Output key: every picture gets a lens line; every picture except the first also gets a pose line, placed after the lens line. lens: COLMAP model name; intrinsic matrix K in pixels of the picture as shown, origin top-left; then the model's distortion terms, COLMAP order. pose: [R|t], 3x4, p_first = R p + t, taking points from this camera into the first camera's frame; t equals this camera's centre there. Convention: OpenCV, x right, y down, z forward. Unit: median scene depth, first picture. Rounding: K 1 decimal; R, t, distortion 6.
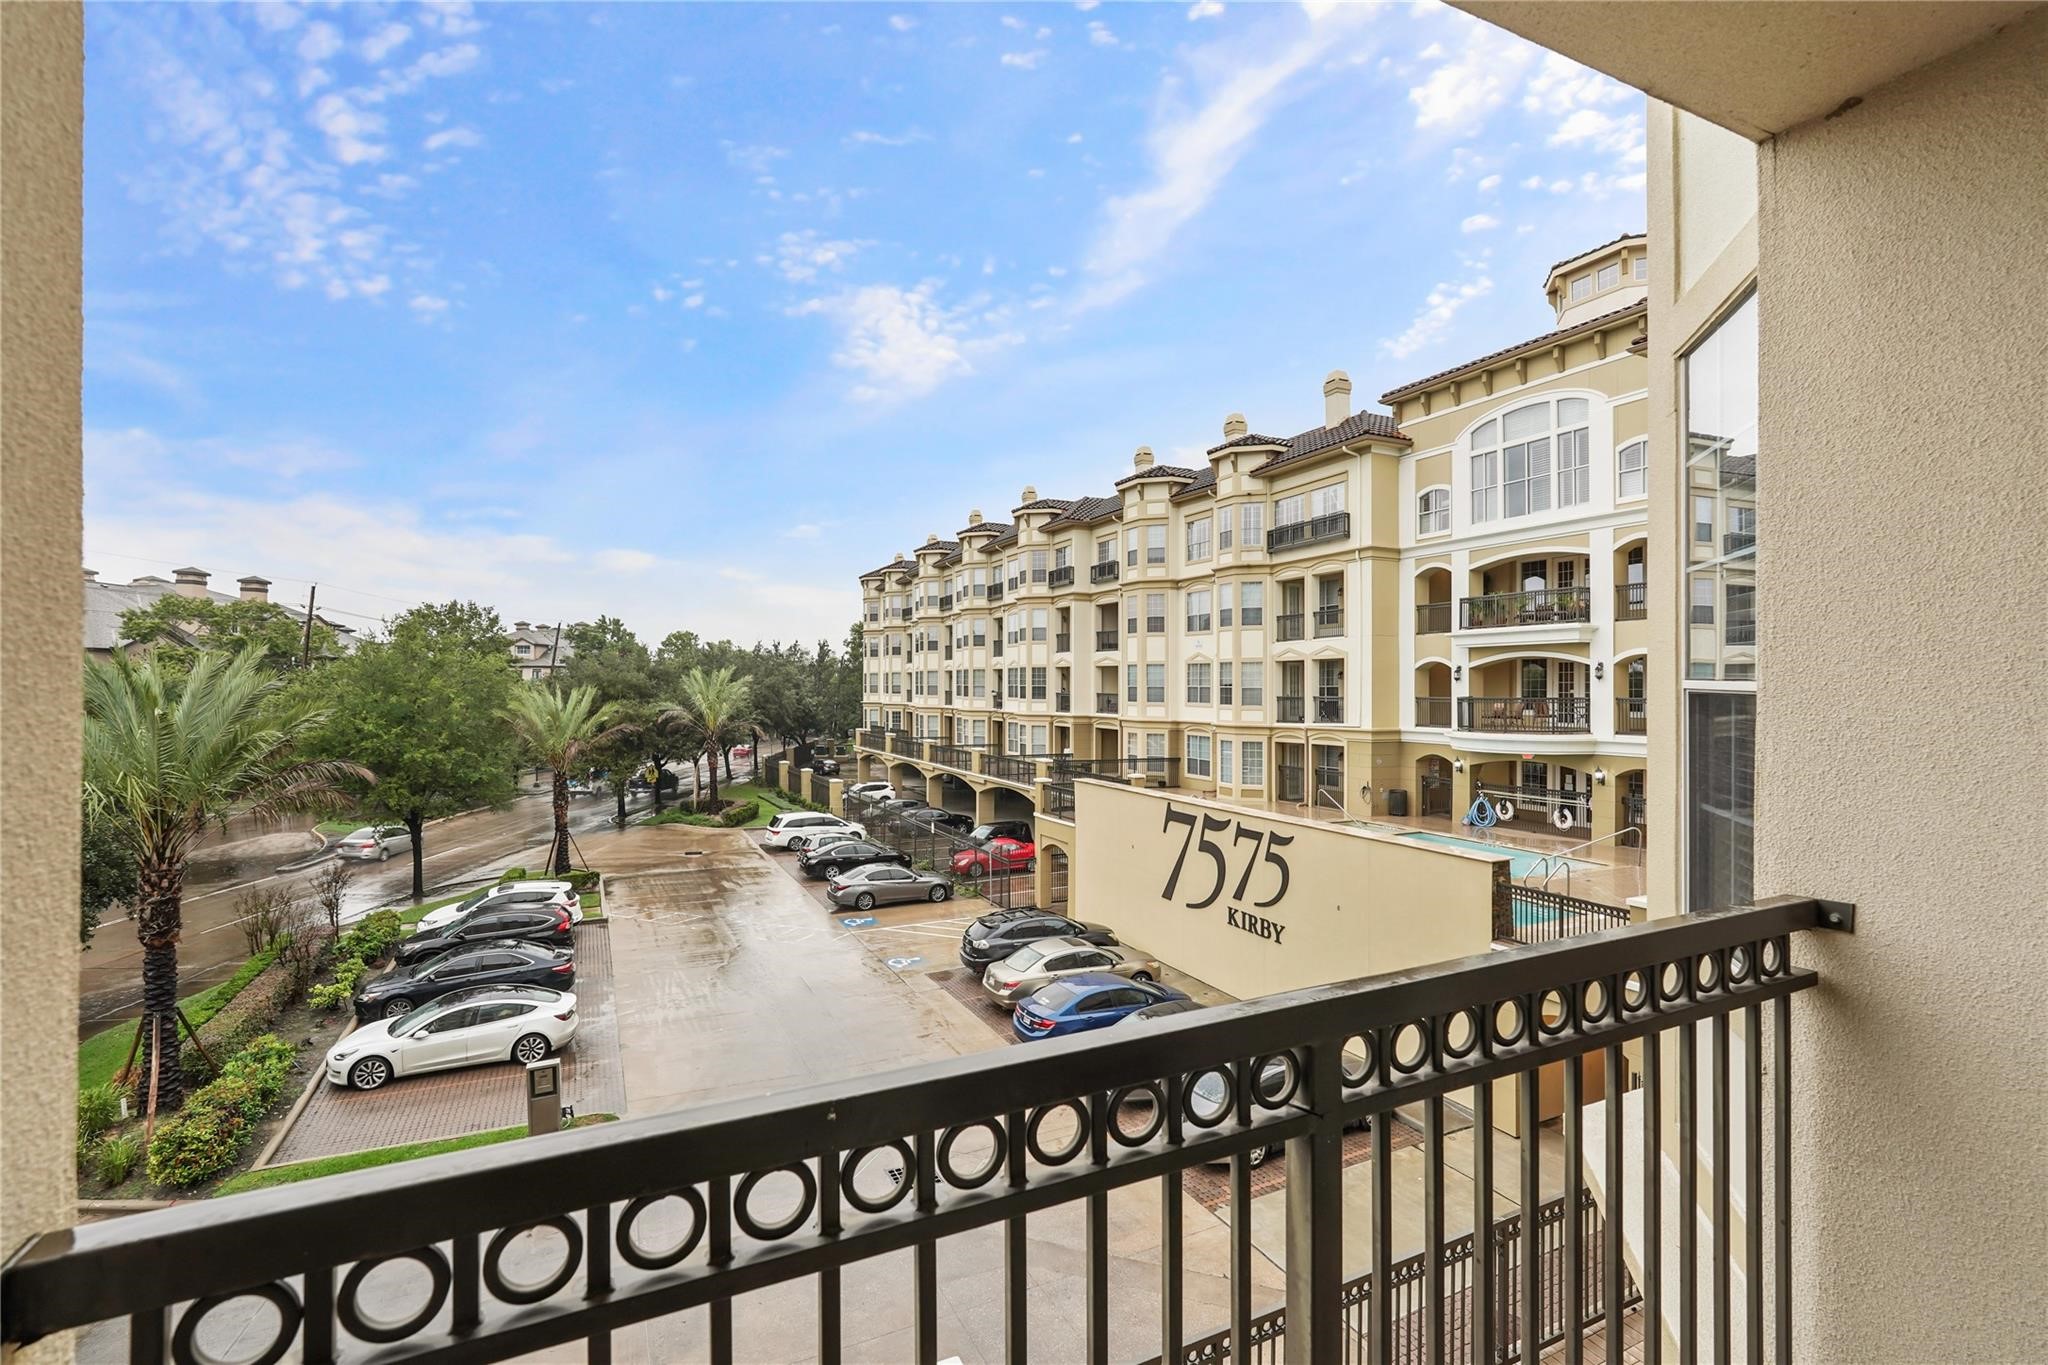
lens RADIAL K [[929.4, 0, 1029.3], [0, 929.4, 683.8], [0, 0, 1]] dist [-0.007512, 0.004976]
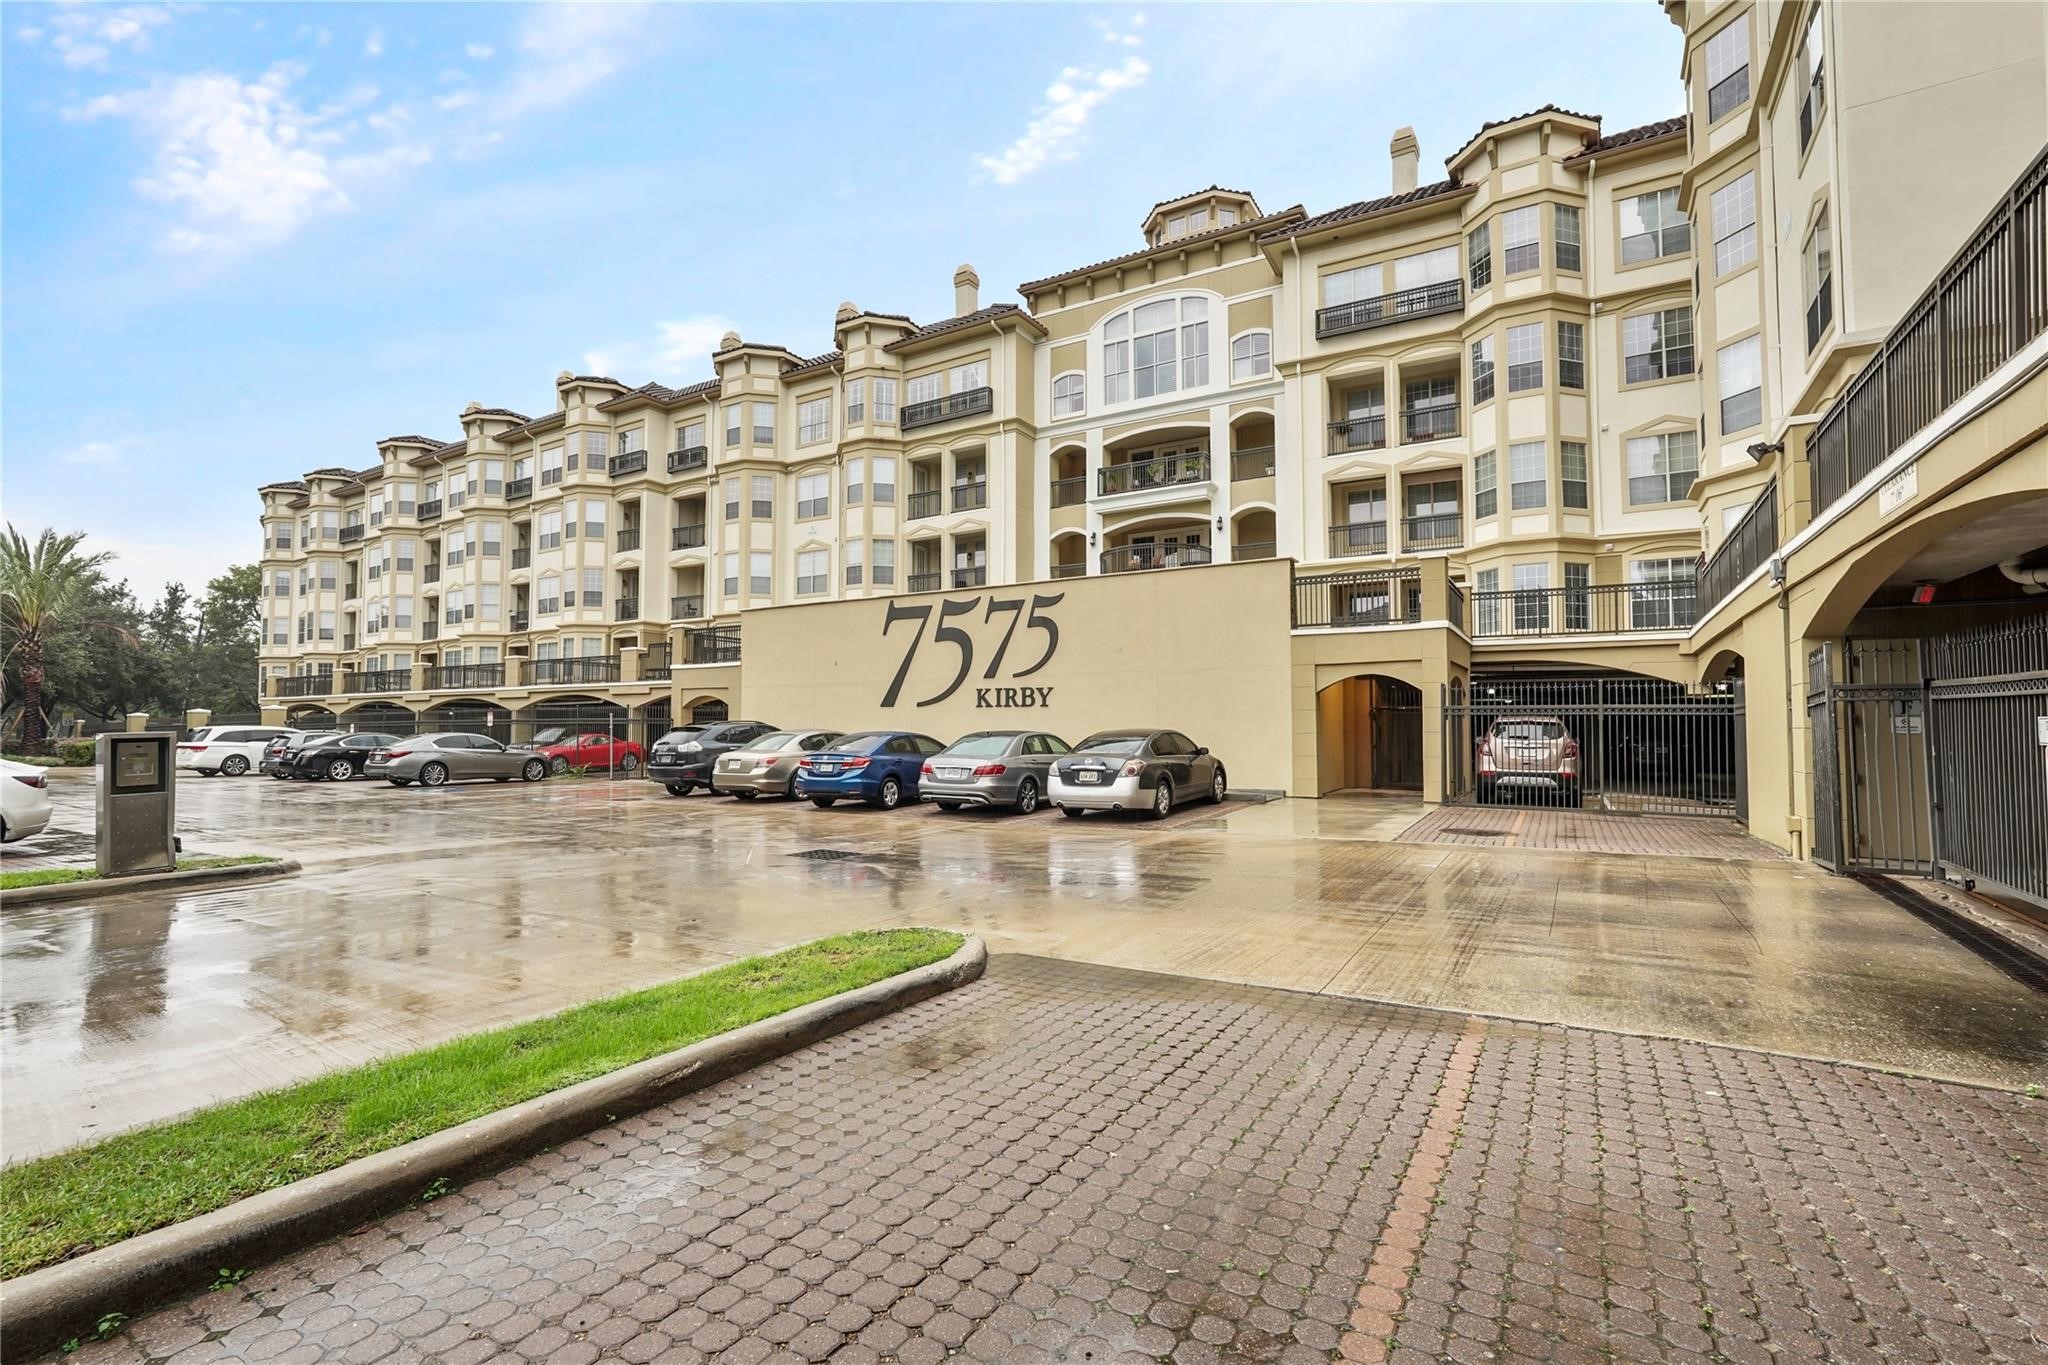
lens RADIAL K [[929.4, 0, 1029.3], [0, 929.4, 683.8], [0, 0, 1]] dist [-0.007512, 0.004976]
pose [[0.837057, 0.024217, 0.546579, -0.161746], [-0.001276, 0.999104, -0.042312, 0.169804], [-0.547114, 0.034720, 0.836338, 0.107150]]
